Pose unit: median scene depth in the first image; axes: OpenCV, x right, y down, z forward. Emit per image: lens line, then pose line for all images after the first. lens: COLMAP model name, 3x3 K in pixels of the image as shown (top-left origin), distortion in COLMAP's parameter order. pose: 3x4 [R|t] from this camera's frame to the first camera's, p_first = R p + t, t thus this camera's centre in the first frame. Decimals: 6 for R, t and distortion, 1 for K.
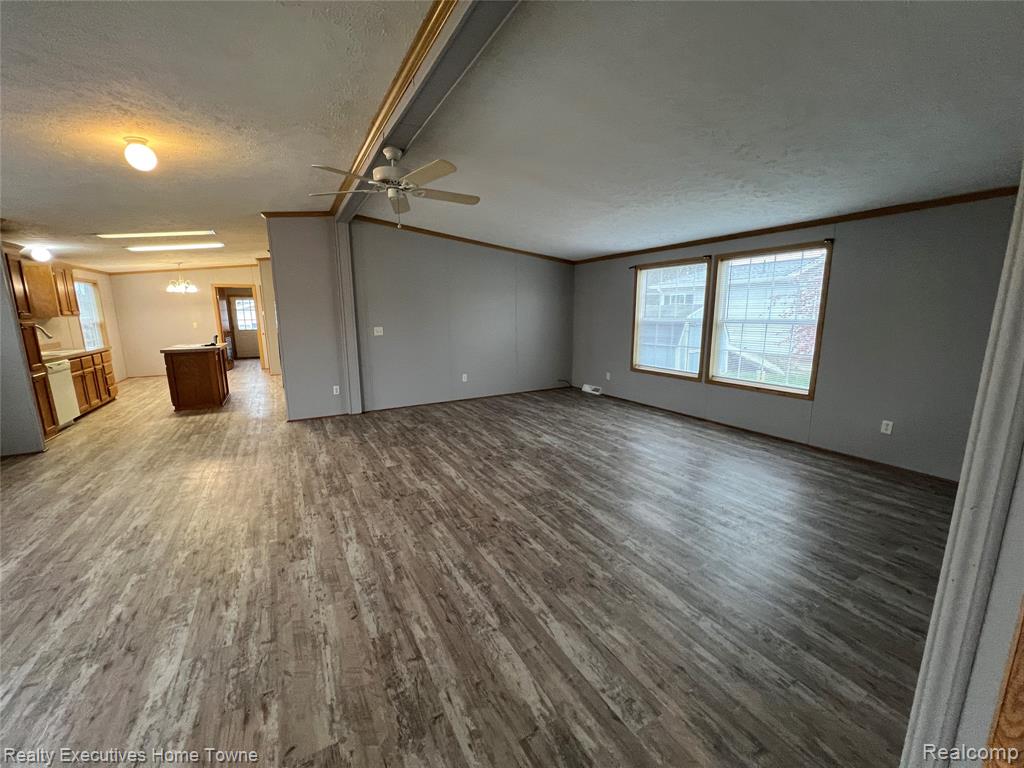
lens RADIAL K [[408.0, 0, 510.7], [0, 408.0, 381.9], [0, 0, 1]] dist [0.000317, -0.000750]
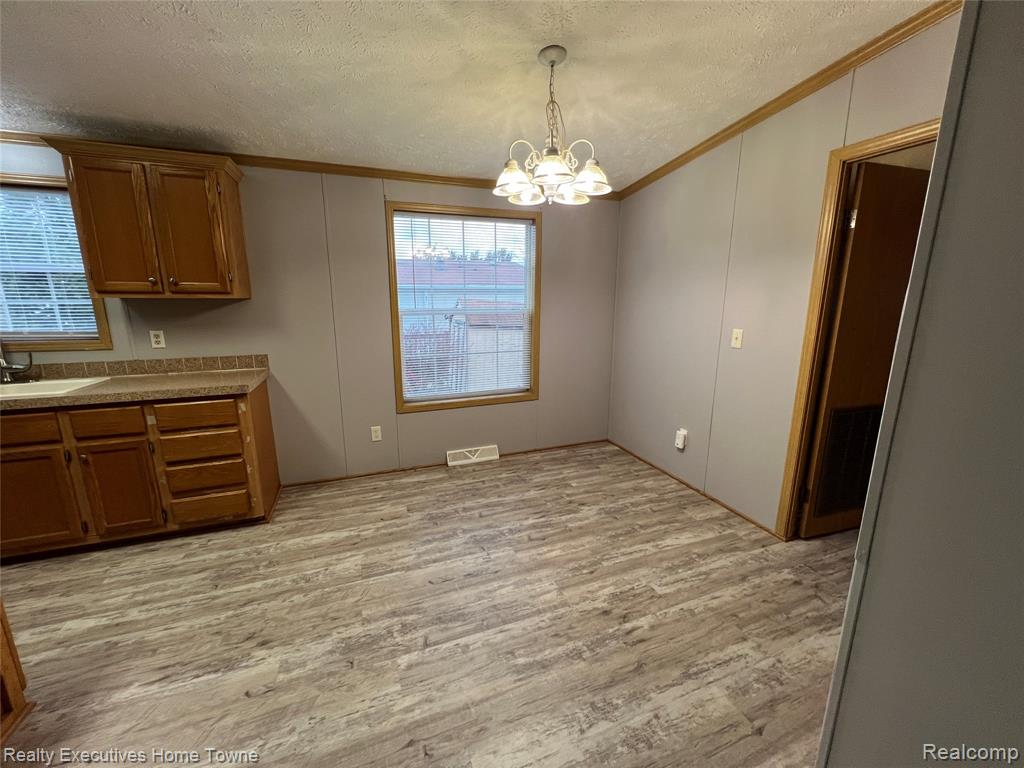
lens RADIAL K [[408.0, 0, 514.2], [0, 408.0, 383.7], [0, 0, 1]] dist [0.000317, -0.000750]
pose [[-0.153863, 0.211724, -0.965142, -1.258657], [-0.173005, 0.955912, 0.237279, -0.388764], [0.972829, 0.203483, -0.110450, 2.327927]]
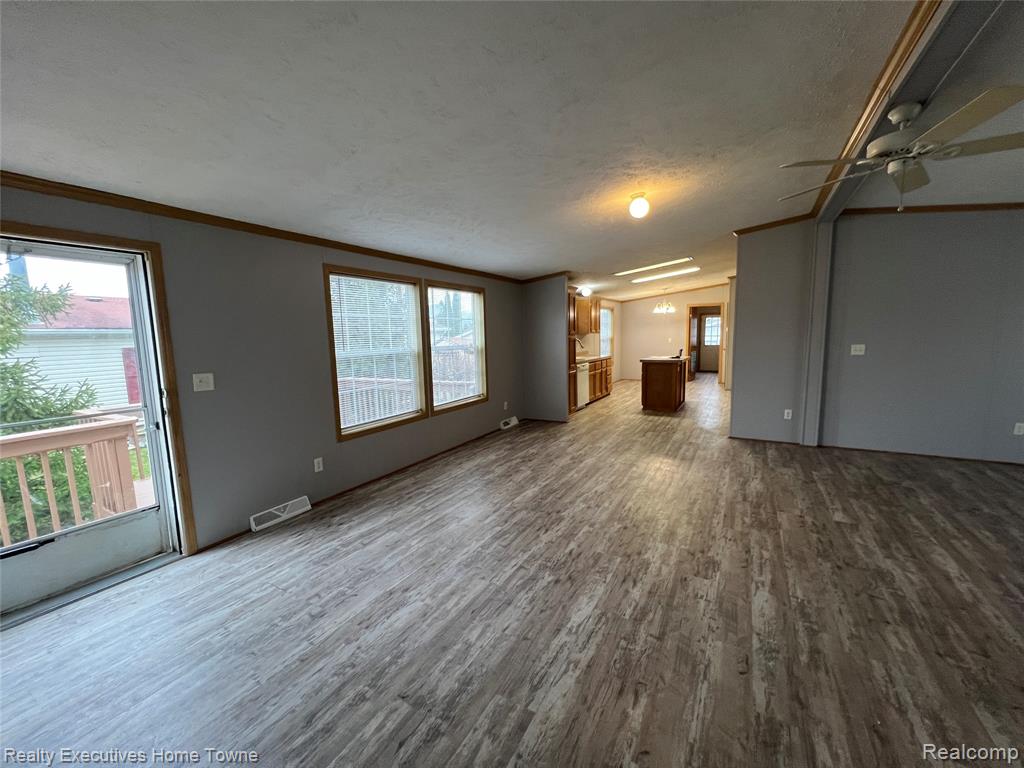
lens RADIAL K [[408.0, 0, 511.9], [0, 408.0, 382.8], [0, 0, 1]] dist [0.000317, -0.000750]
pose [[0.510874, 0.098131, -0.854036, 0.025340], [-0.130381, 0.990815, 0.035855, -0.001972], [0.849711, 0.093032, 0.518976, 0.037608]]
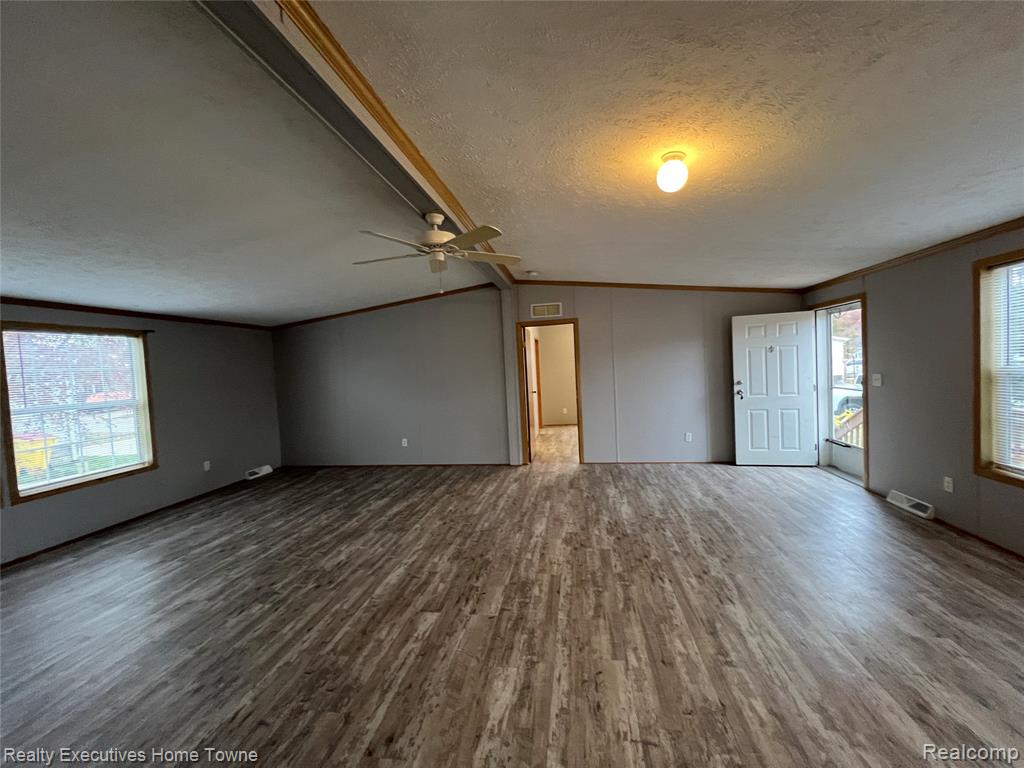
lens RADIAL K [[408.0, 0, 512.6], [0, 408.0, 383.9], [0, 0, 1]] dist [0.000317, -0.000750]
pose [[-0.780511, 0.020716, 0.624798, -0.833373], [0.164812, 0.970911, 0.173694, -0.245051], [-0.603025, 0.238545, -0.761221, 1.381117]]
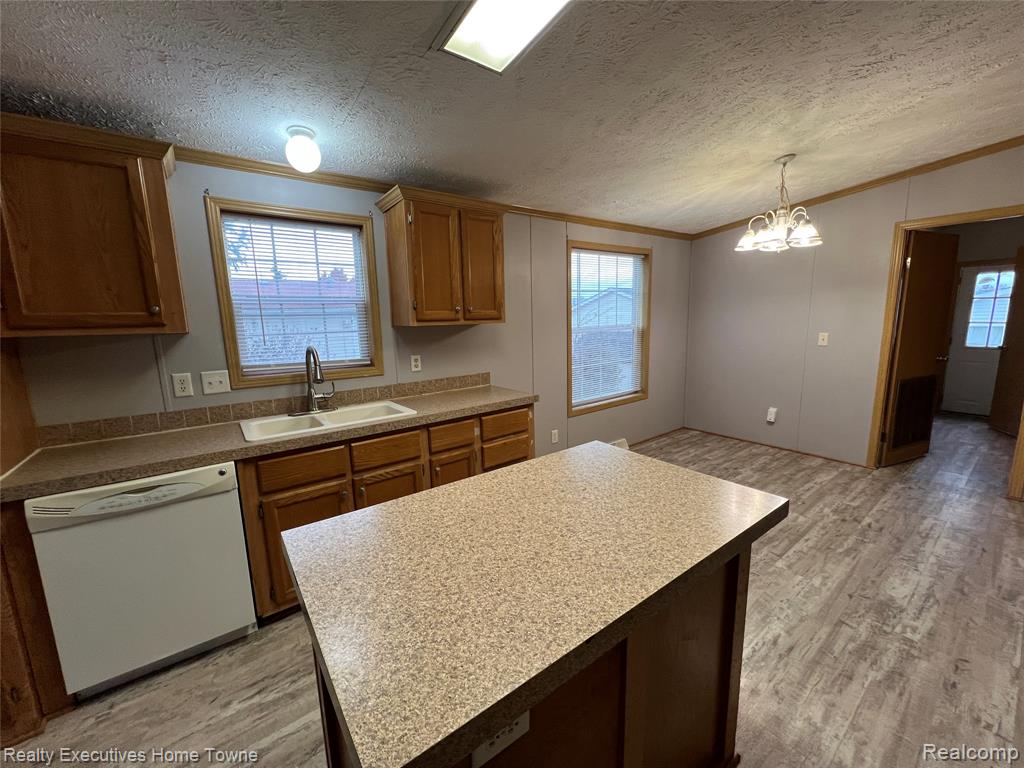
lens RADIAL K [[408.0, 0, 512.6], [0, 408.0, 384.0], [0, 0, 1]] dist [0.000317, -0.000750]
pose [[0.131819, 0.168755, -0.976804, -1.083648], [-0.148842, 0.977600, 0.148806, -0.288061], [0.980036, 0.125774, 0.153984, 1.684659]]
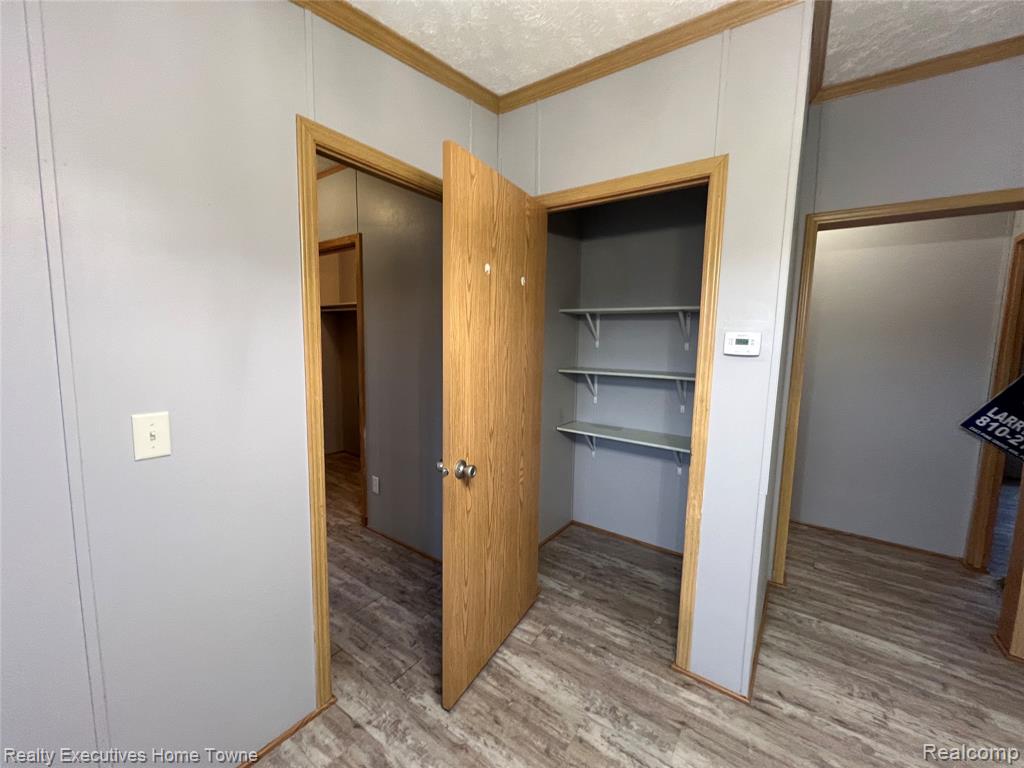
lens RADIAL K [[415.5, 0, 512.7], [0, 415.5, 383.3], [0, 0, 1]] dist [0.001052, 0.000032]
pose [[0.909702, -0.020200, 0.414770, -1.904923], [0.045300, 0.997683, -0.050765, -0.371112], [-0.412784, 0.064970, 0.908509, 2.232027]]
